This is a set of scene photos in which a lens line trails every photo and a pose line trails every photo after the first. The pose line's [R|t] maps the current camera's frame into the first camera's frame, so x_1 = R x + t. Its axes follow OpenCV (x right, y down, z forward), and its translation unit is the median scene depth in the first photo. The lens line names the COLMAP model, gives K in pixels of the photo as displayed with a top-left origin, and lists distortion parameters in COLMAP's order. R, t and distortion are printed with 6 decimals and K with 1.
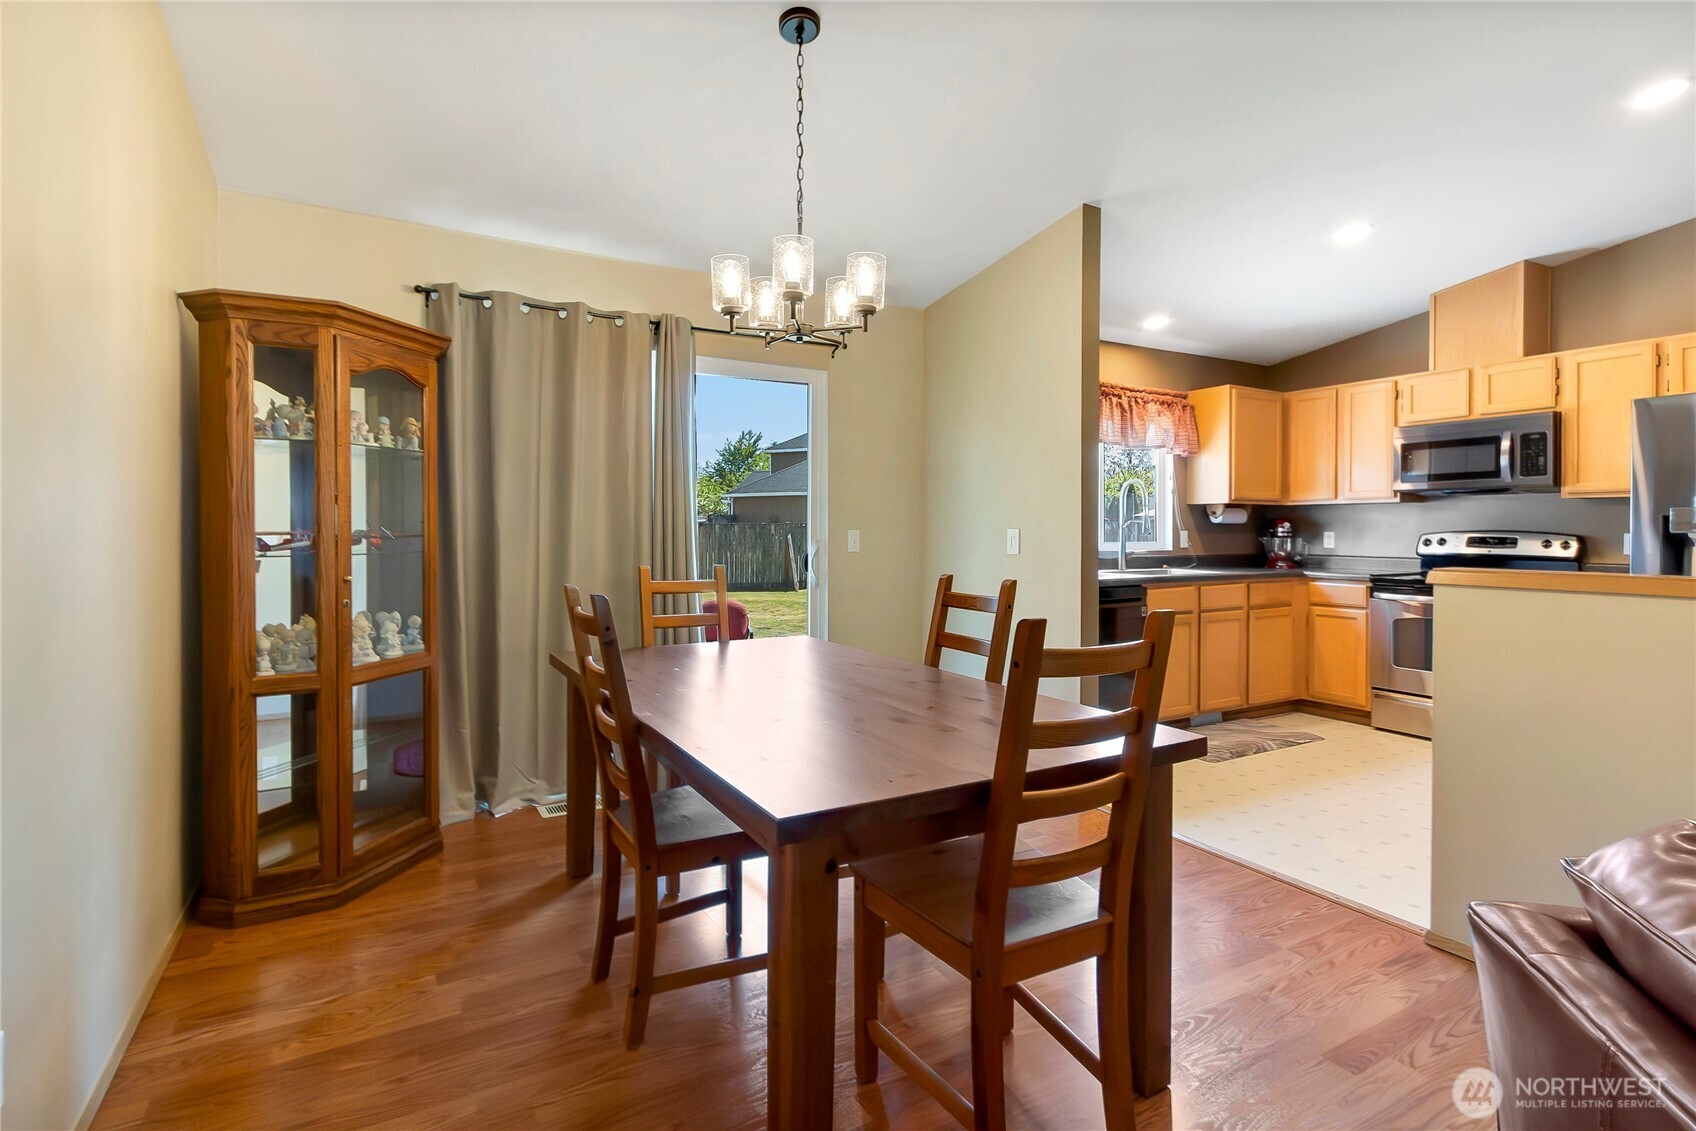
lens RADIAL K [[799.0, 0, 825.3], [0, 799.0, 534.1], [0, 0, 1]] dist [0.017730, -0.008794]
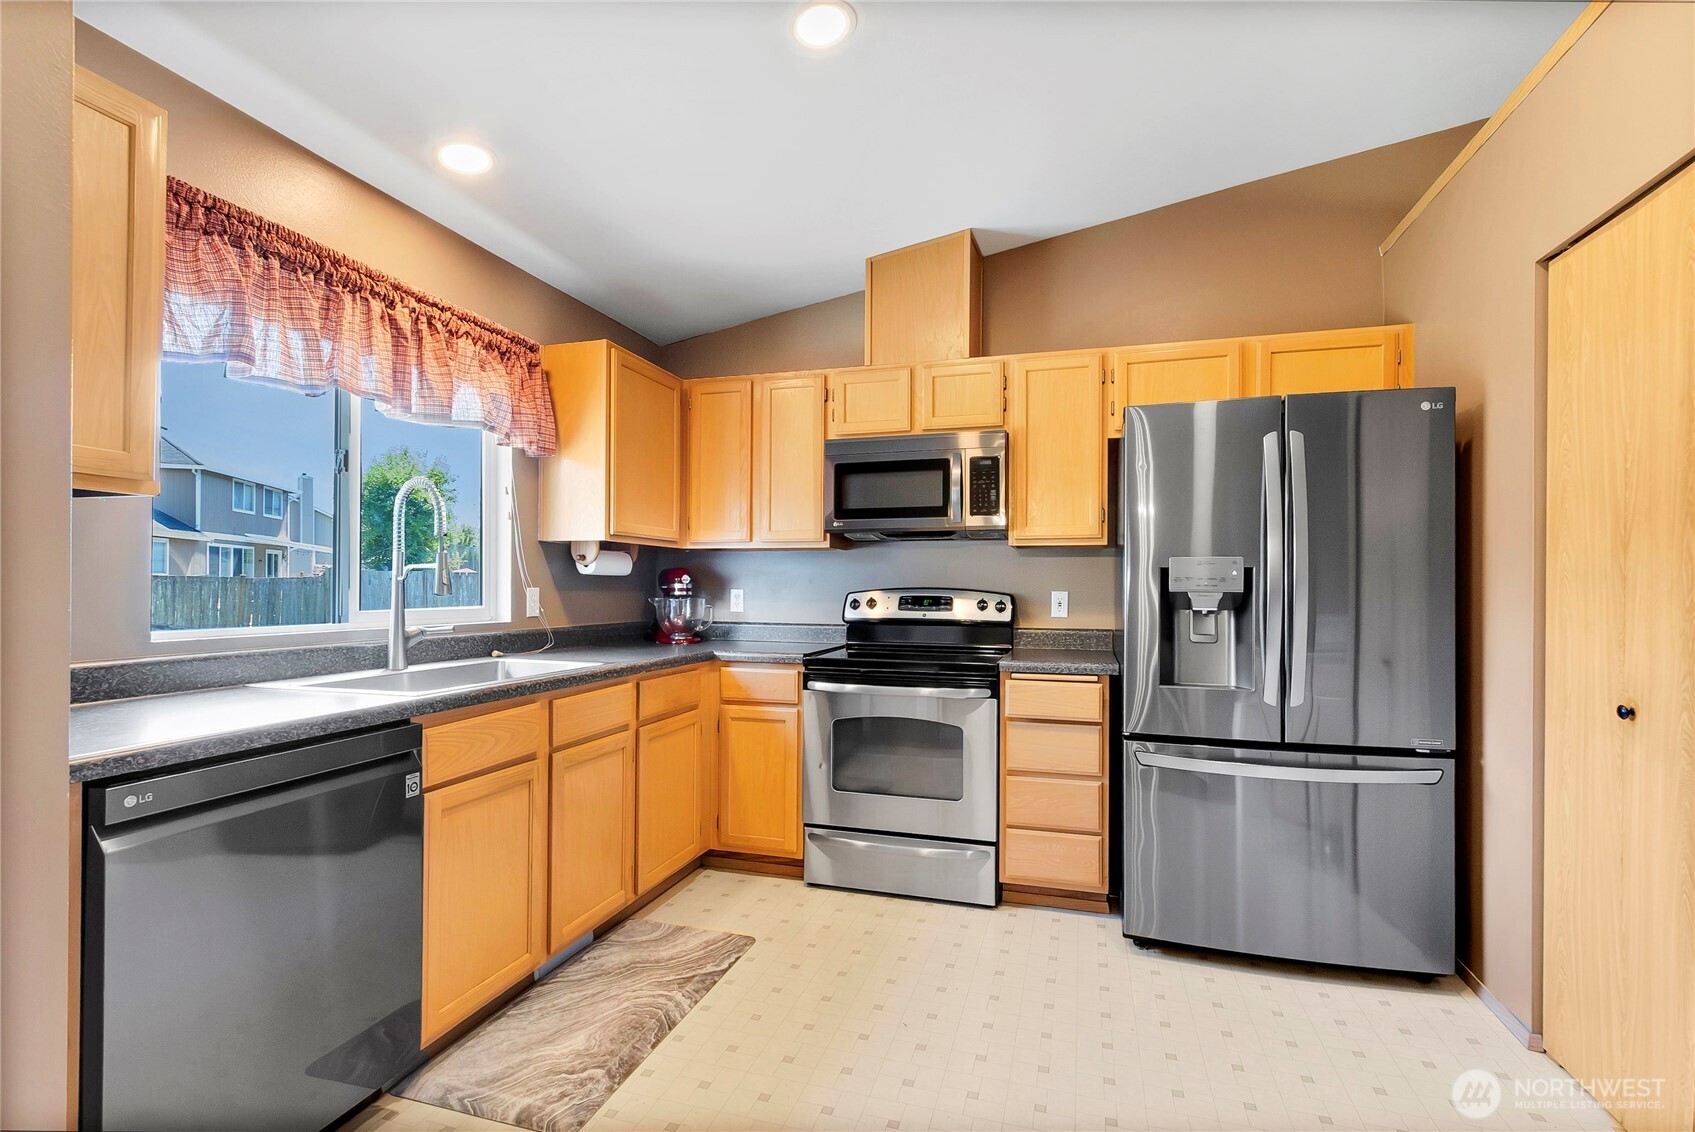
lens RADIAL K [[788.0, 0, 847.5], [0, 788.0, 587.5], [0, 0, 1]] dist [0.000030, -0.000420]
pose [[0.721850, 0.001603, 0.692048, 0.240786], [0.000084, 0.999997, -0.002405, -0.002836], [-0.692050, 0.001794, 0.721848, 0.478825]]
